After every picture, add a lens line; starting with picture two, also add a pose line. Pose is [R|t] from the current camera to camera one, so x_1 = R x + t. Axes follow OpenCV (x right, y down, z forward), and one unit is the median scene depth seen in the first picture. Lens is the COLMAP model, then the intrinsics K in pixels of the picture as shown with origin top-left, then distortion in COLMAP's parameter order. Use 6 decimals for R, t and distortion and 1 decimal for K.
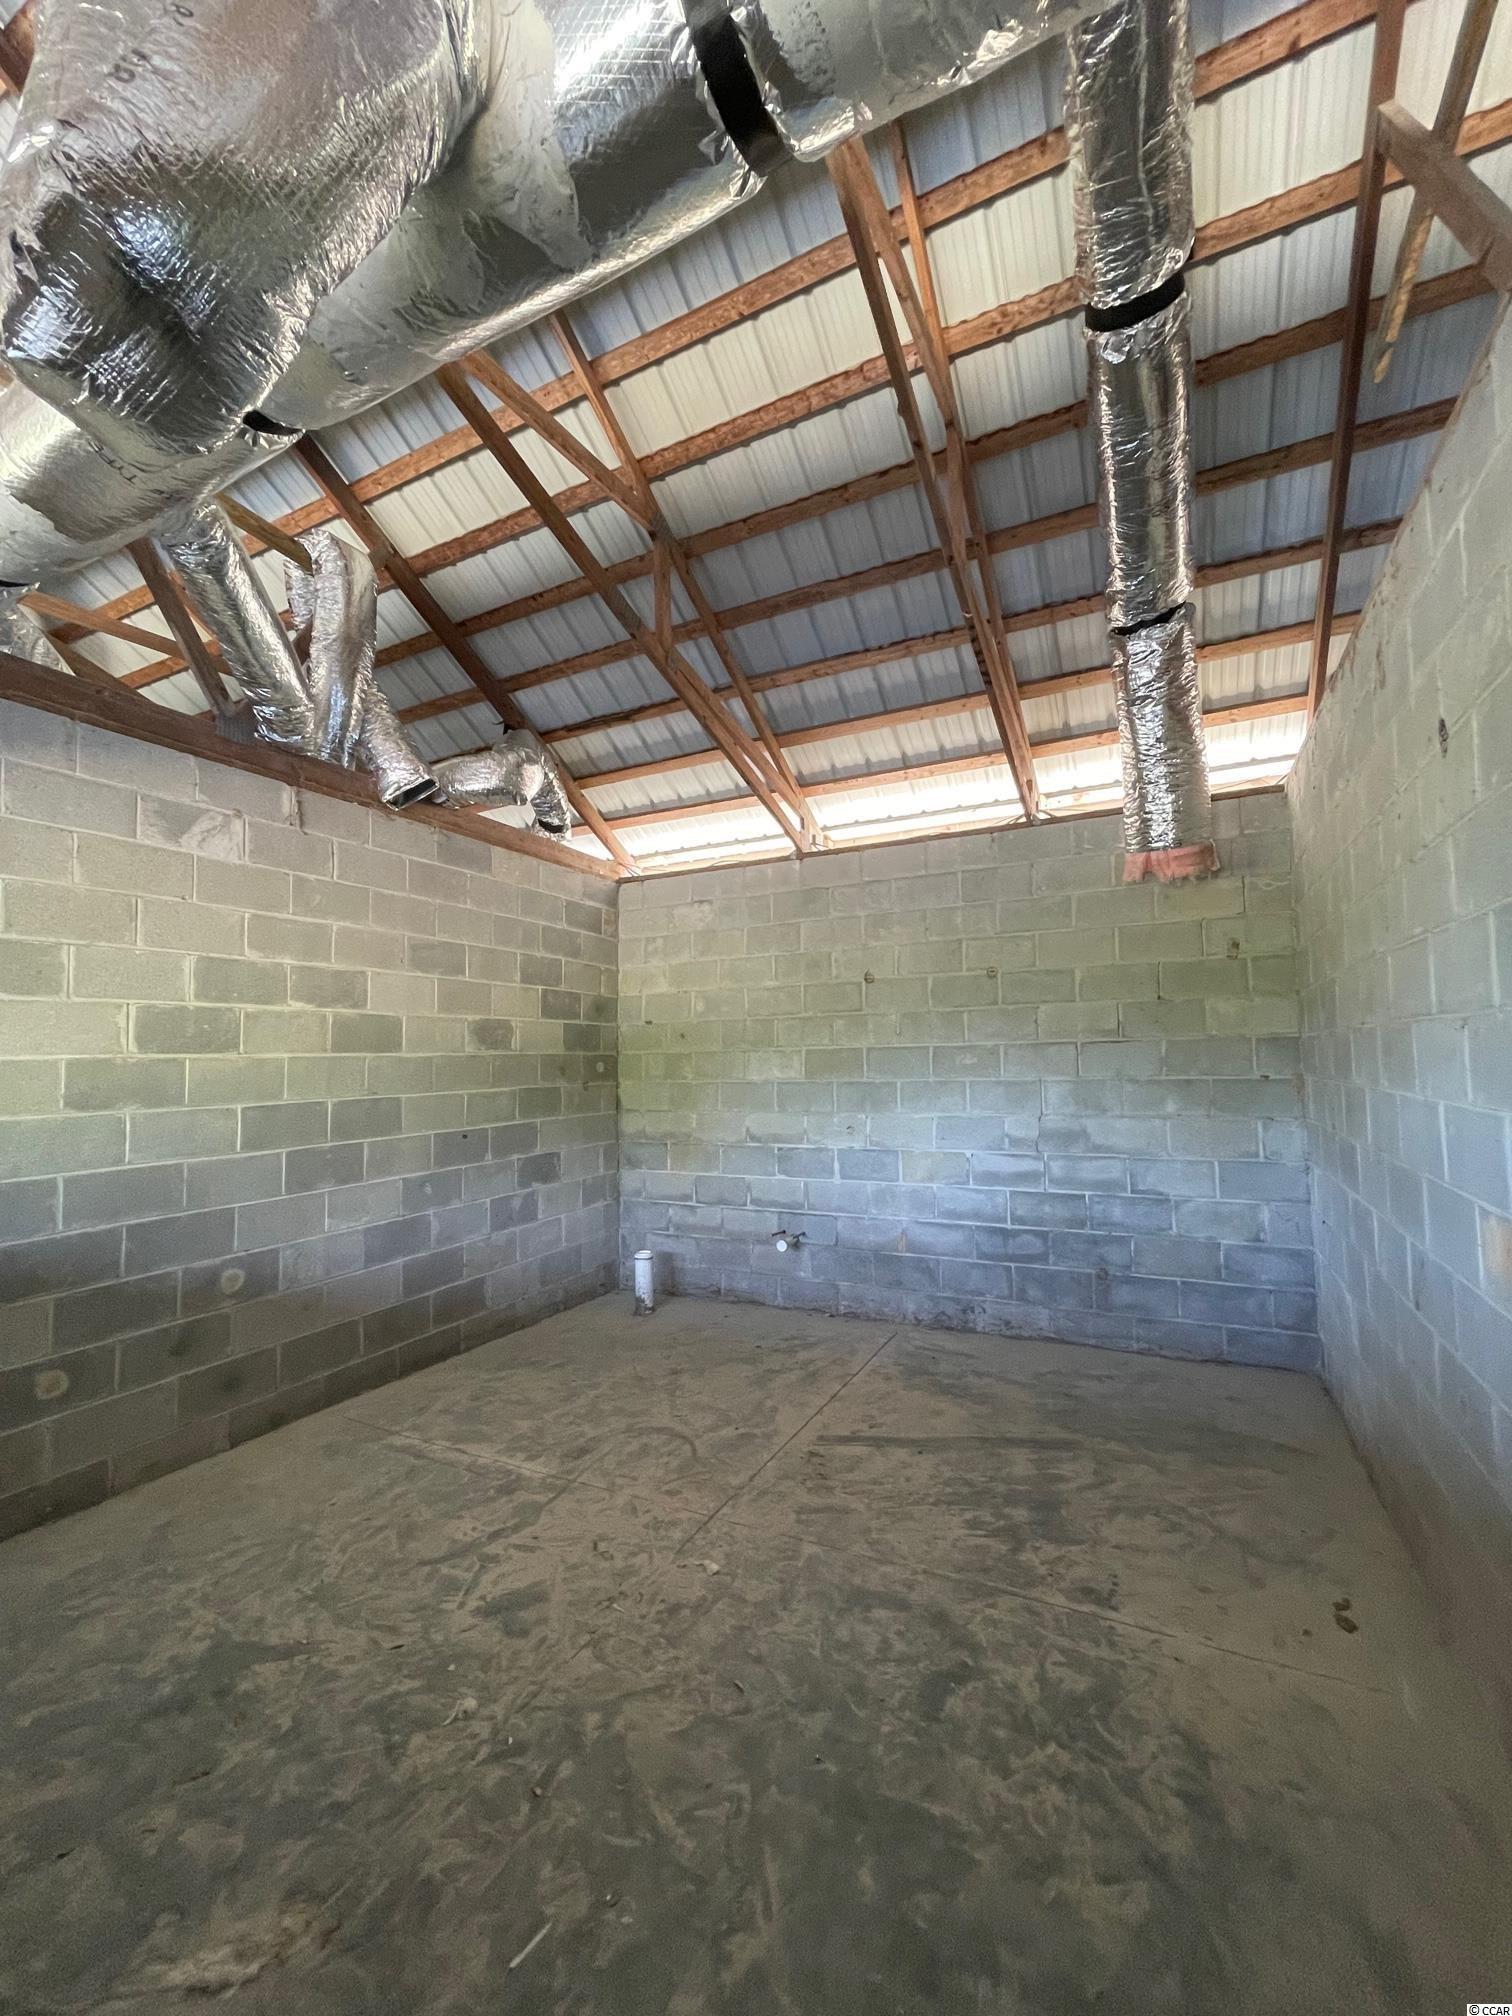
lens RADIAL K [[805.5, 0, 751.0], [0, 805.5, 996.4], [0, 0, 1]] dist [-0.001766, 0.000568]
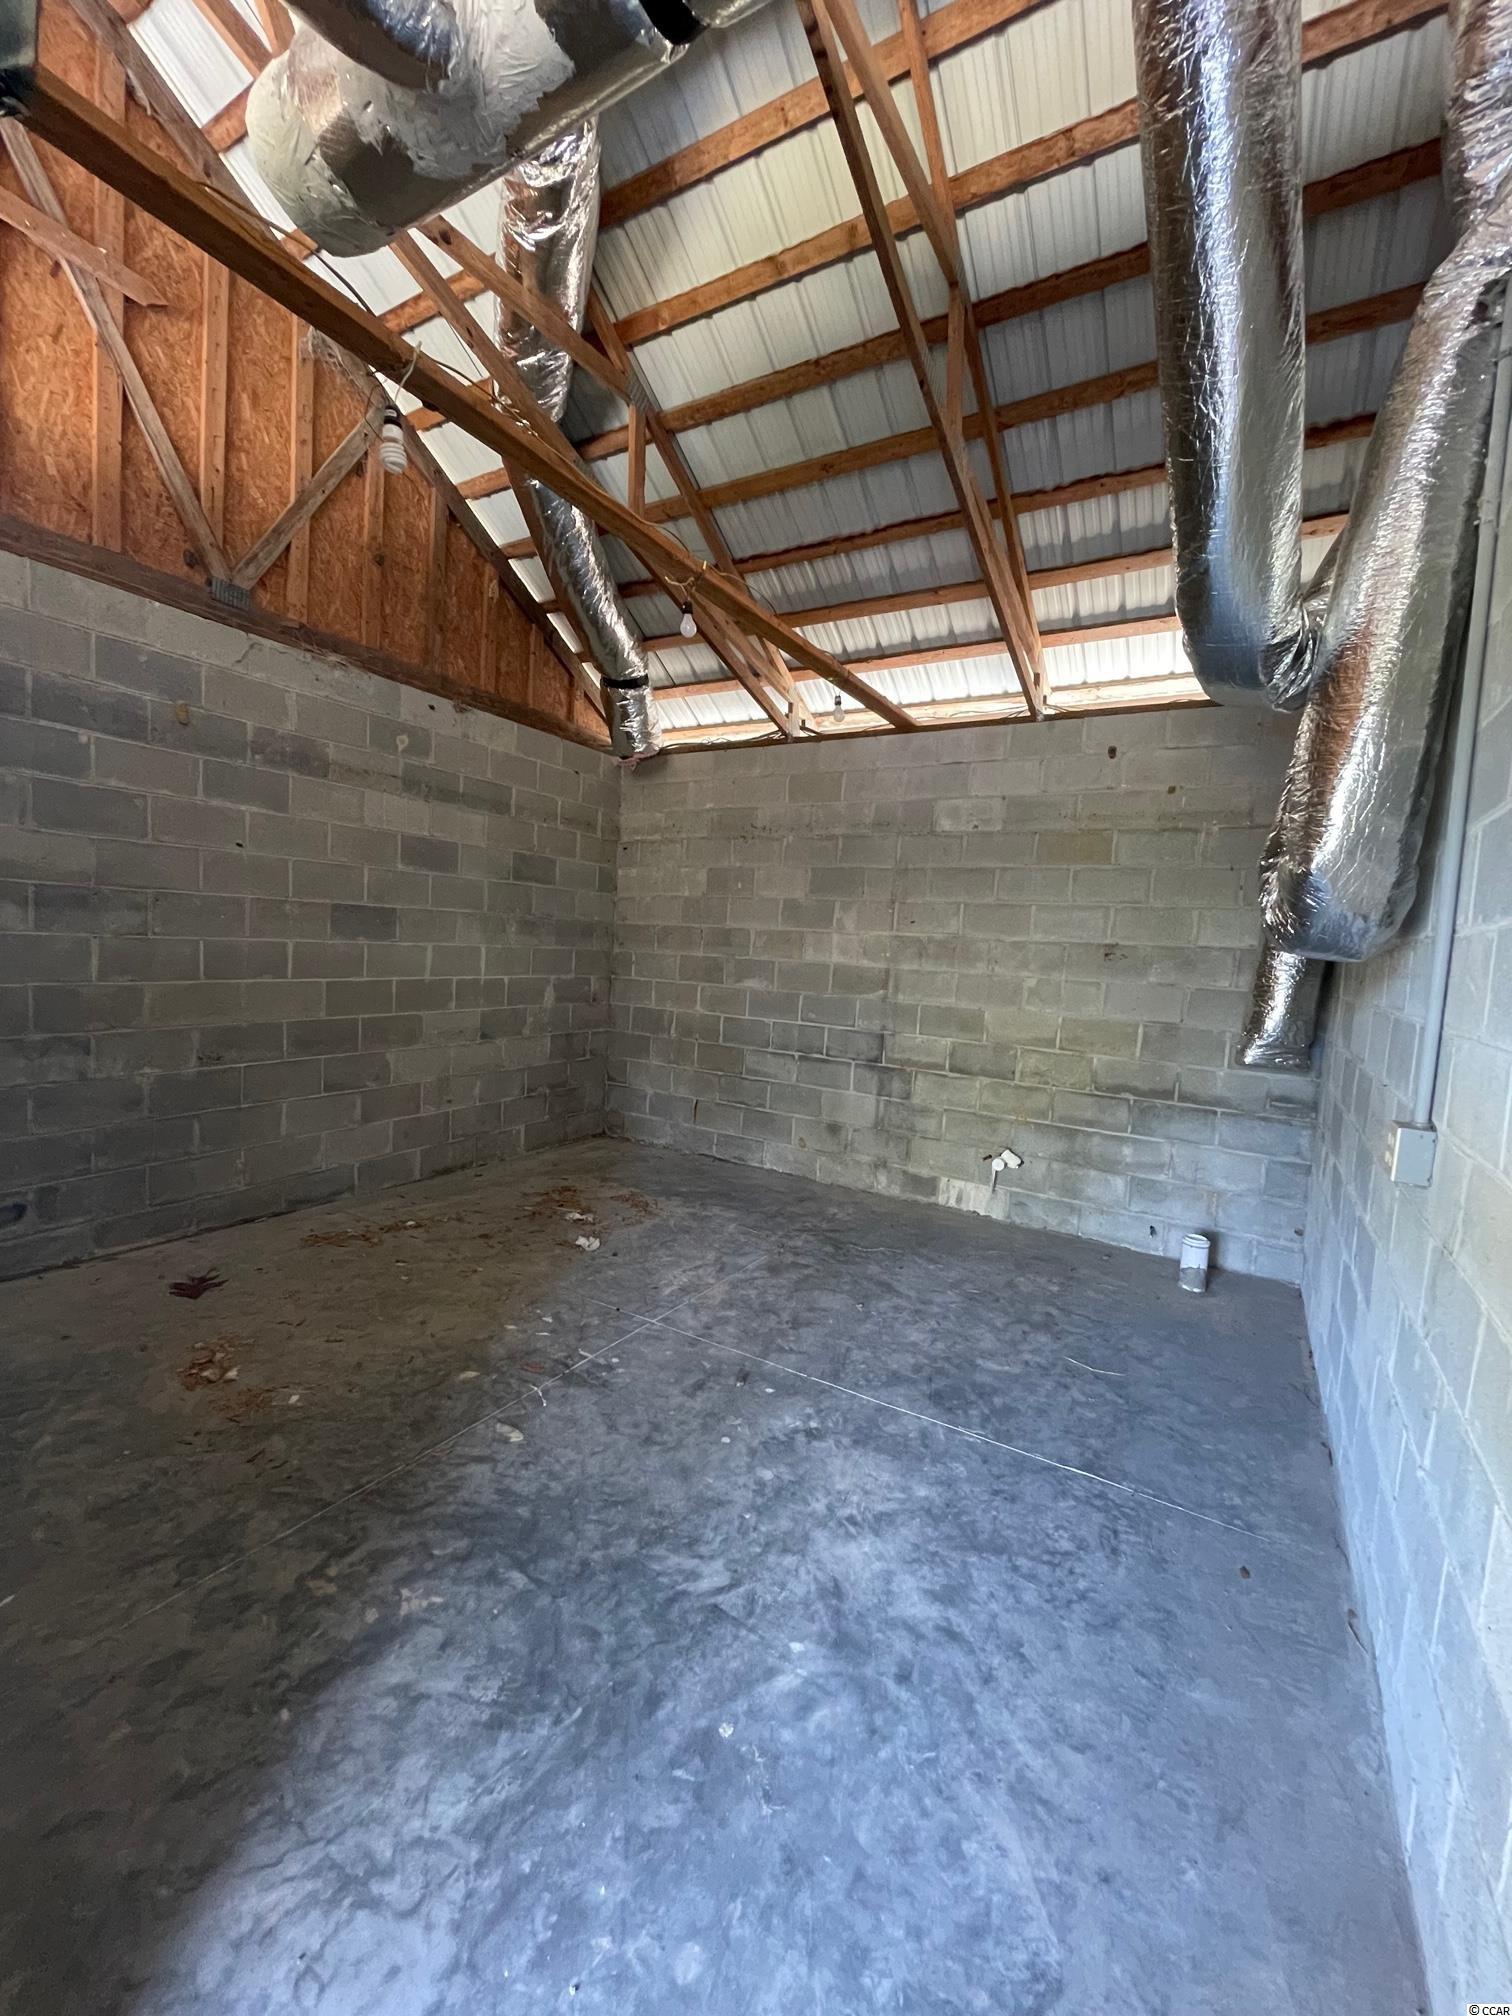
lens RADIAL K [[806.9, 0, 760.2], [0, 806.9, 949.3], [0, 0, 1]] dist [0.043330, -0.008246]
pose [[0.996023, 0.069116, -0.056230, 0.130617], [-0.063604, 0.993489, 0.094516, -0.007148], [0.062397, -0.090564, 0.993934, -0.064426]]
